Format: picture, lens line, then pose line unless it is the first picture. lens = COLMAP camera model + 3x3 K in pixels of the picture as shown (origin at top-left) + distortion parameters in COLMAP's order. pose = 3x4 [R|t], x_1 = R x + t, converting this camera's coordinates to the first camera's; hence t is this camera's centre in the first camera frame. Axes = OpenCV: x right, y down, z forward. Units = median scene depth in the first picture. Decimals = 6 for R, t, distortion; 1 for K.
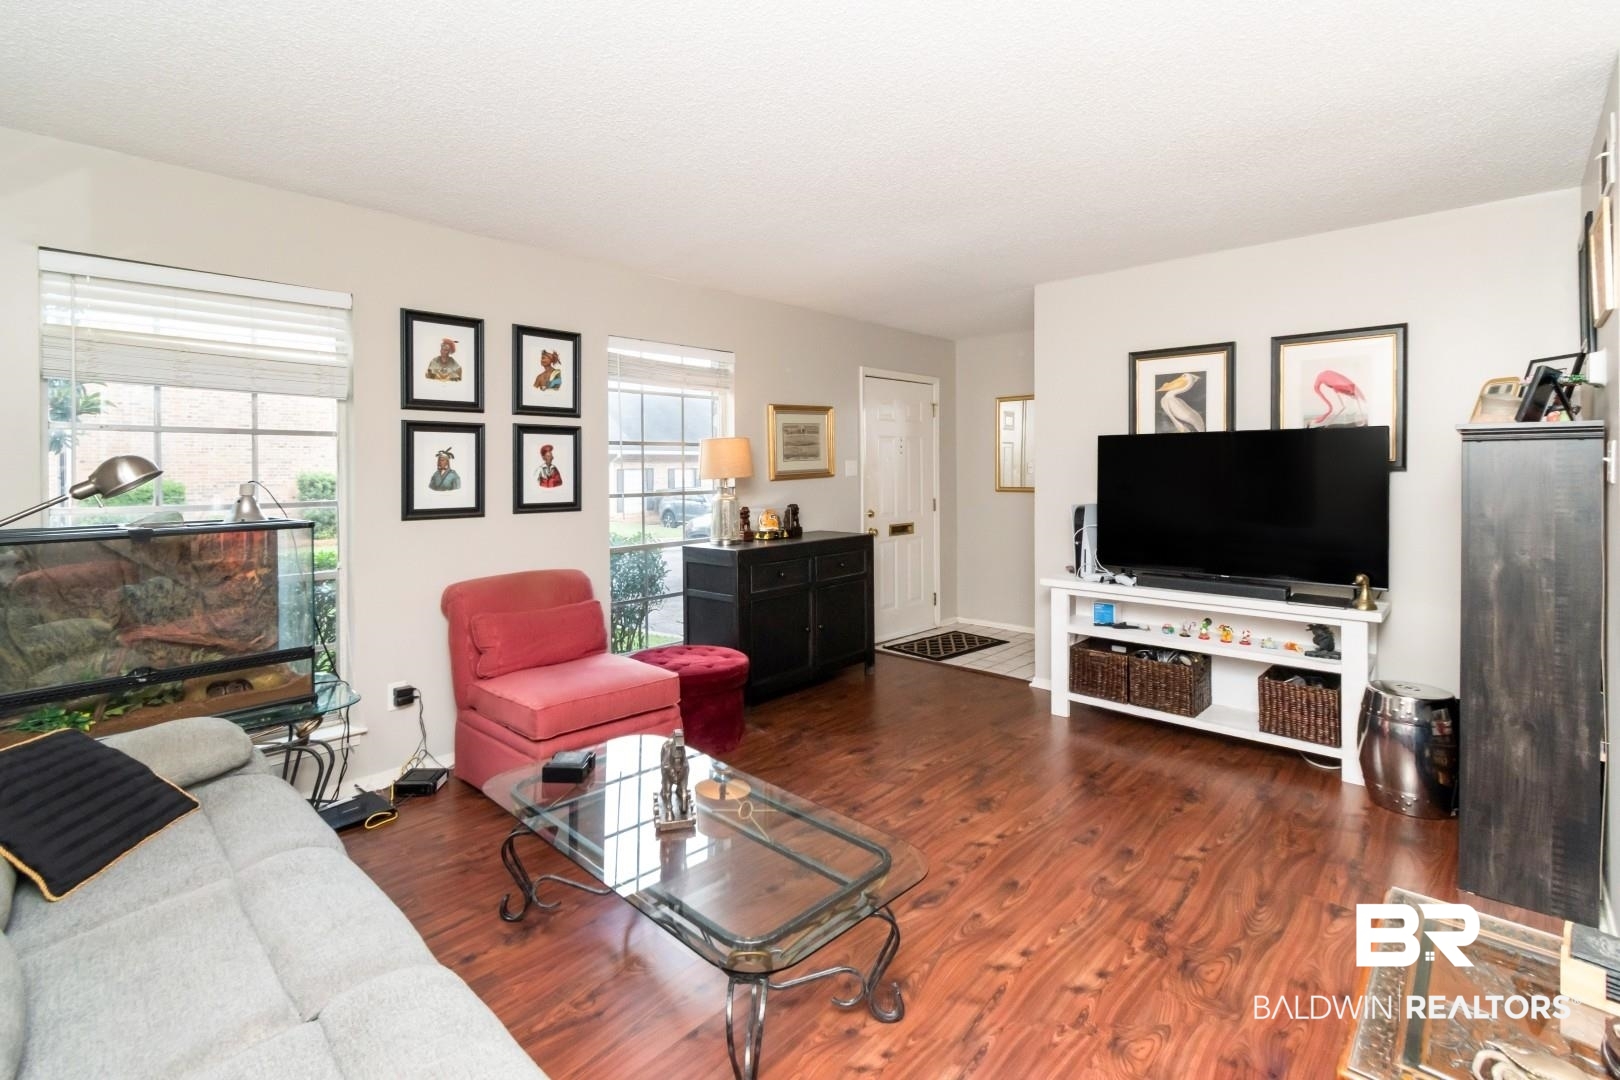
lens RADIAL K [[741.5, 0, 807.7], [0, 741.5, 473.3], [0, 0, 1]] dist [-0.001201, 0.000268]
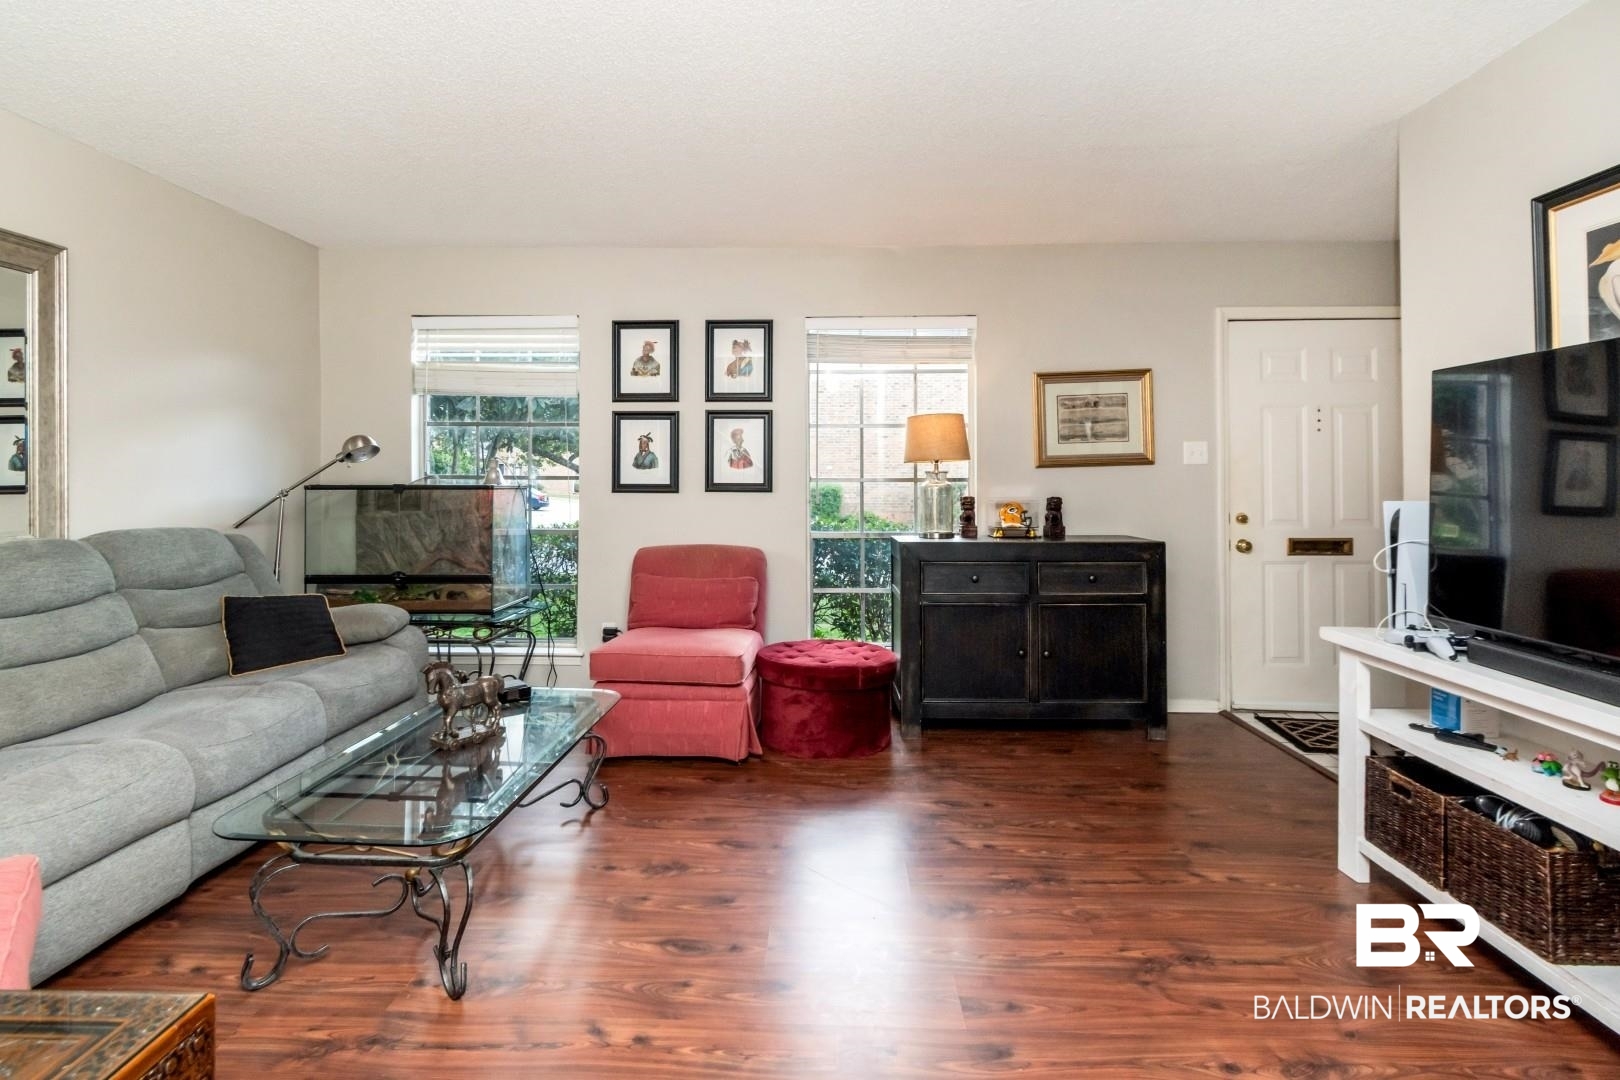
lens RADIAL K [[800.6, 0, 810.1], [0, 800.6, 470.4], [0, 0, 1]] dist [0.004087, 0.000456]
pose [[0.662401, -0.002505, -0.749146, 0.597268], [-0.009712, 0.999882, -0.011931, 0.035370], [0.749087, 0.015179, 0.662298, 0.326260]]
